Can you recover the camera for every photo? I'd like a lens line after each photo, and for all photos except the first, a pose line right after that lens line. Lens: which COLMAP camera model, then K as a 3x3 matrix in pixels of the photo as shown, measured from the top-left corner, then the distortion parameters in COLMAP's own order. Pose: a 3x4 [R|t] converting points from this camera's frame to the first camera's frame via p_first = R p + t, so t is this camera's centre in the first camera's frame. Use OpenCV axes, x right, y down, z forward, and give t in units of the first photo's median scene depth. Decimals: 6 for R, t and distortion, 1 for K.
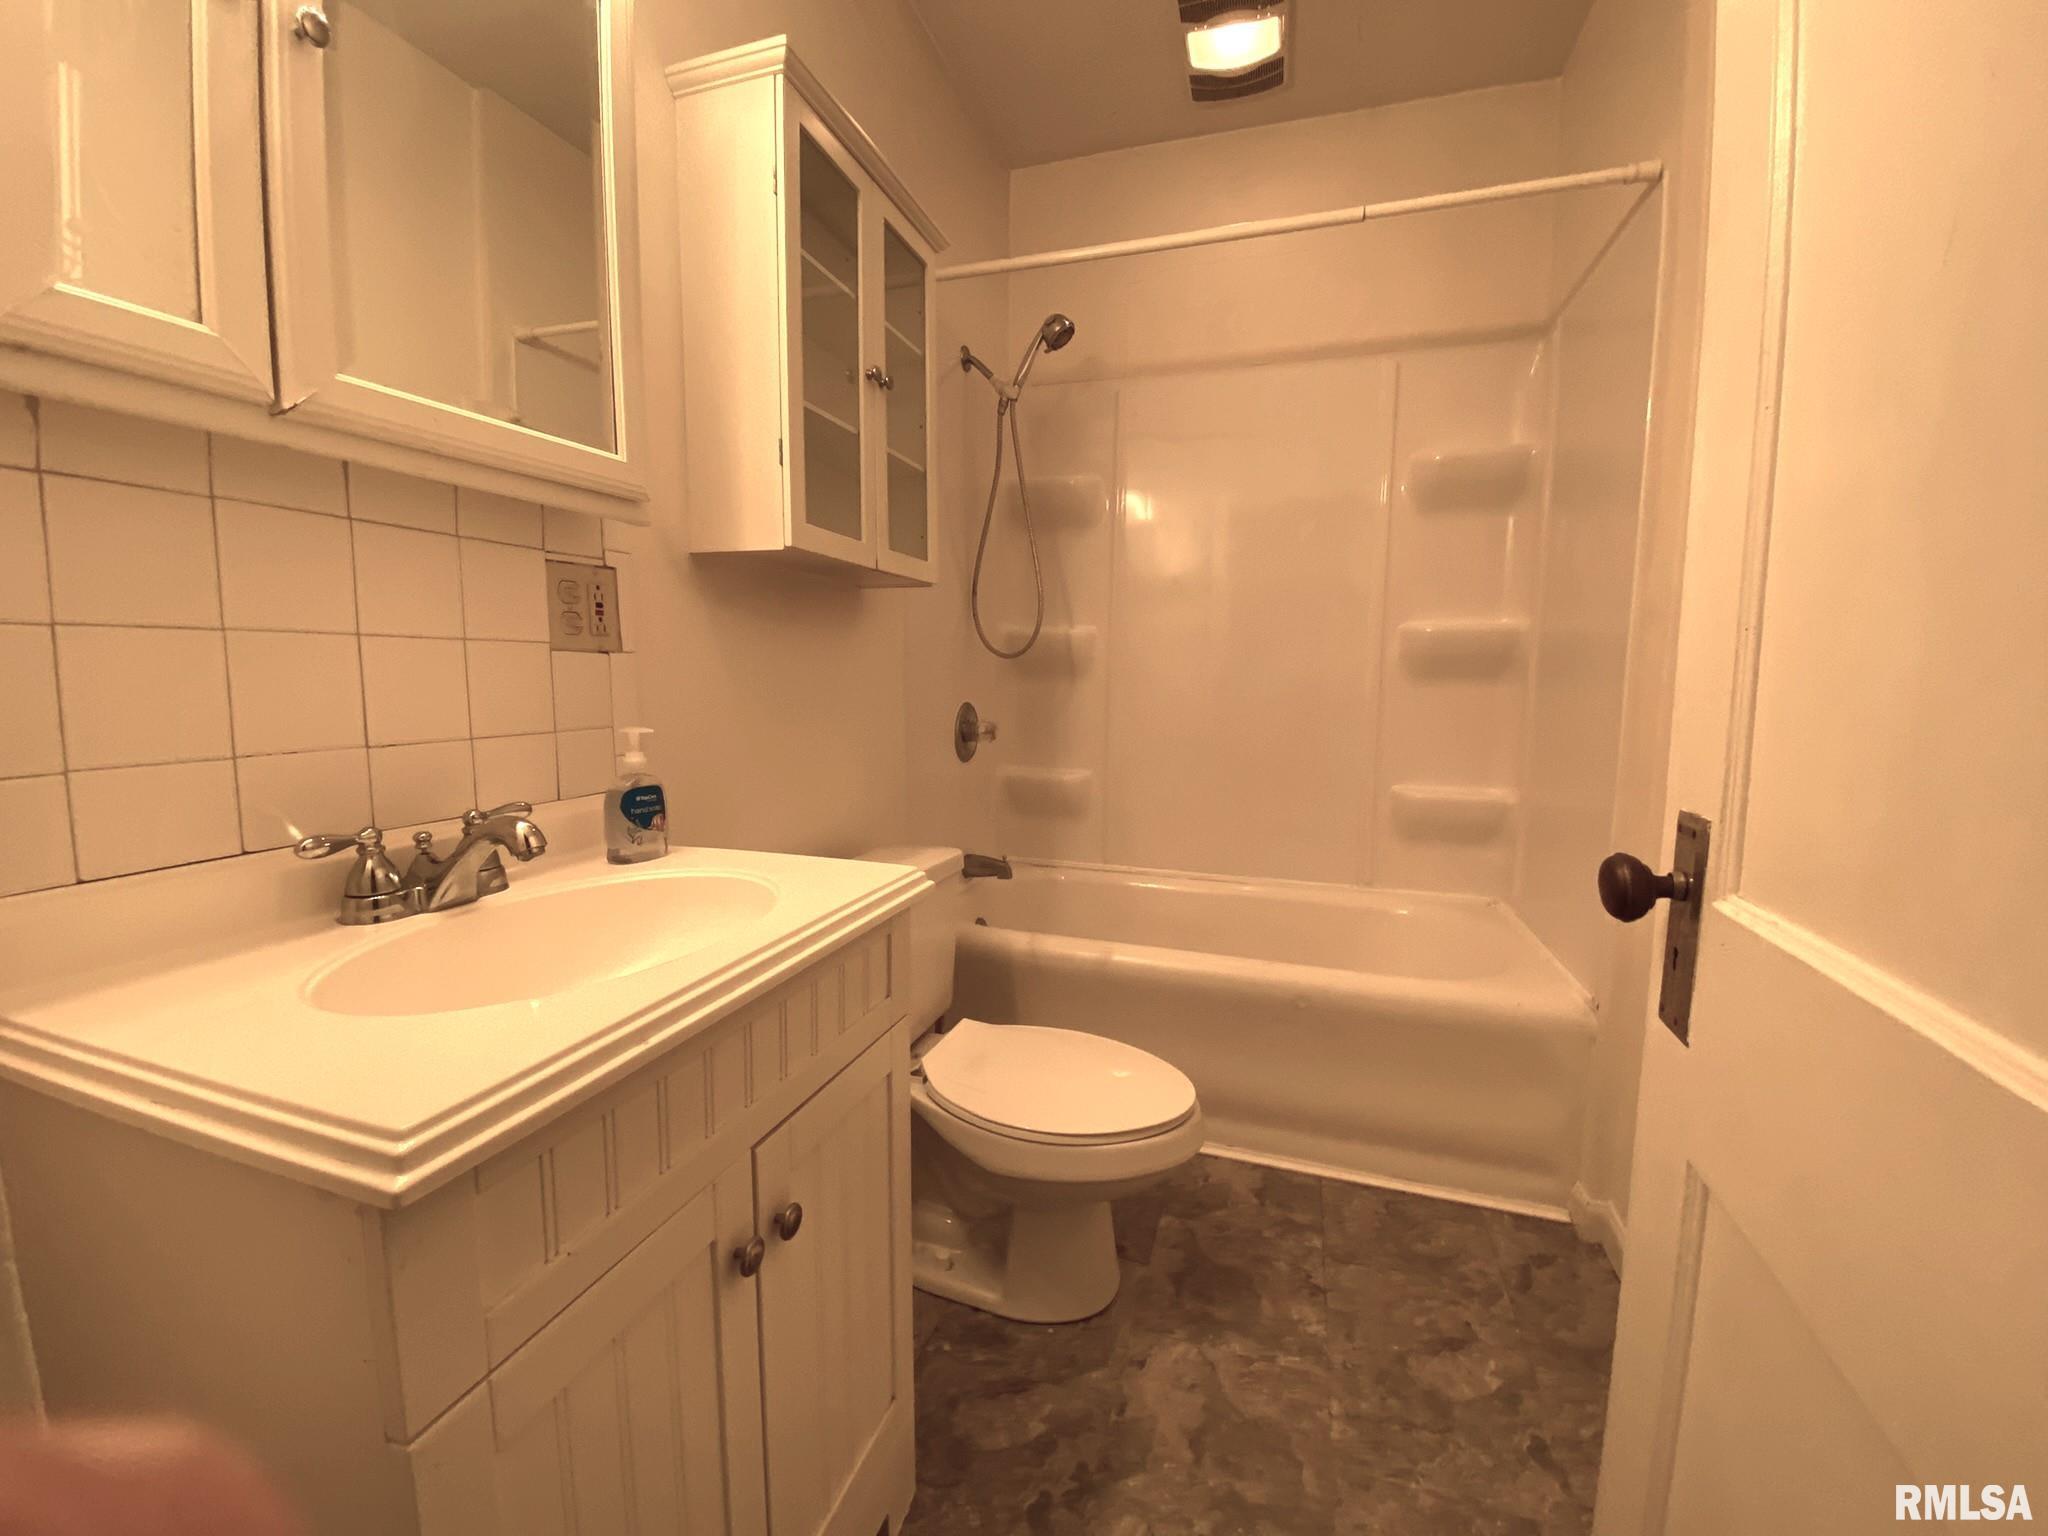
lens RADIAL K [[826.5, 0, 1034.3], [0, 826.5, 760.2], [0, 0, 1]] dist [0.031425, -0.024030]
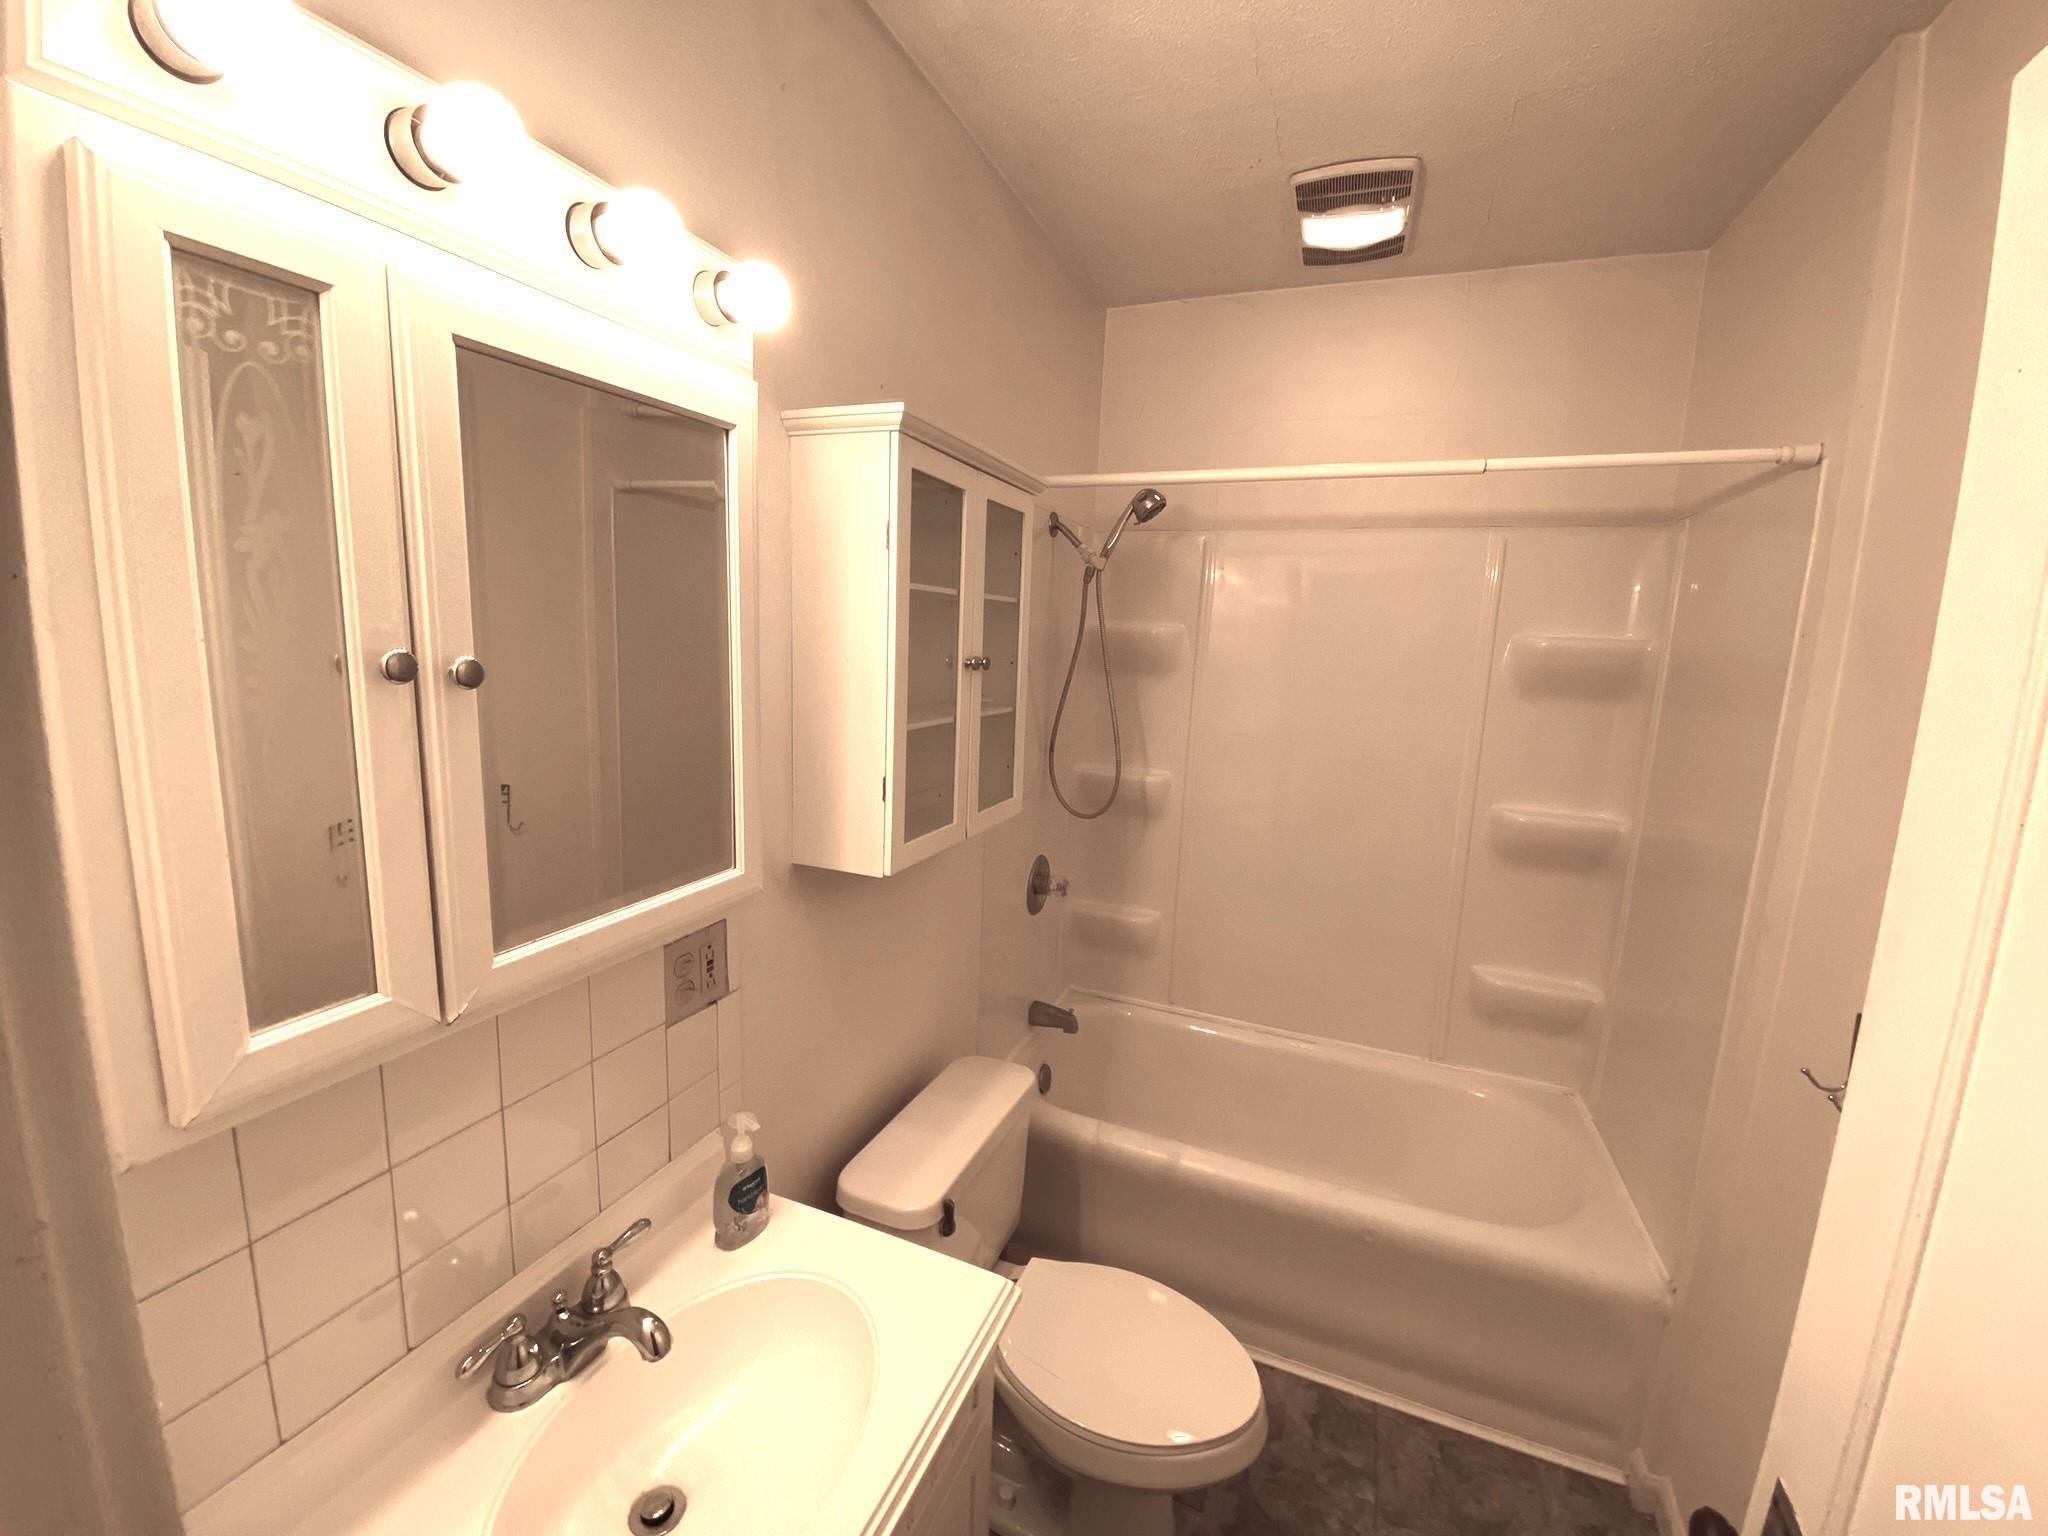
lens RADIAL K [[826.5, 0, 1034.3], [0, 826.5, 760.2], [0, 0, 1]] dist [0.031425, -0.024030]
pose [[0.997049, 0.042434, -0.063974, -0.040548], [-0.039175, 0.997911, 0.051365, -0.334776], [0.066020, -0.048707, 0.996629, 0.001034]]
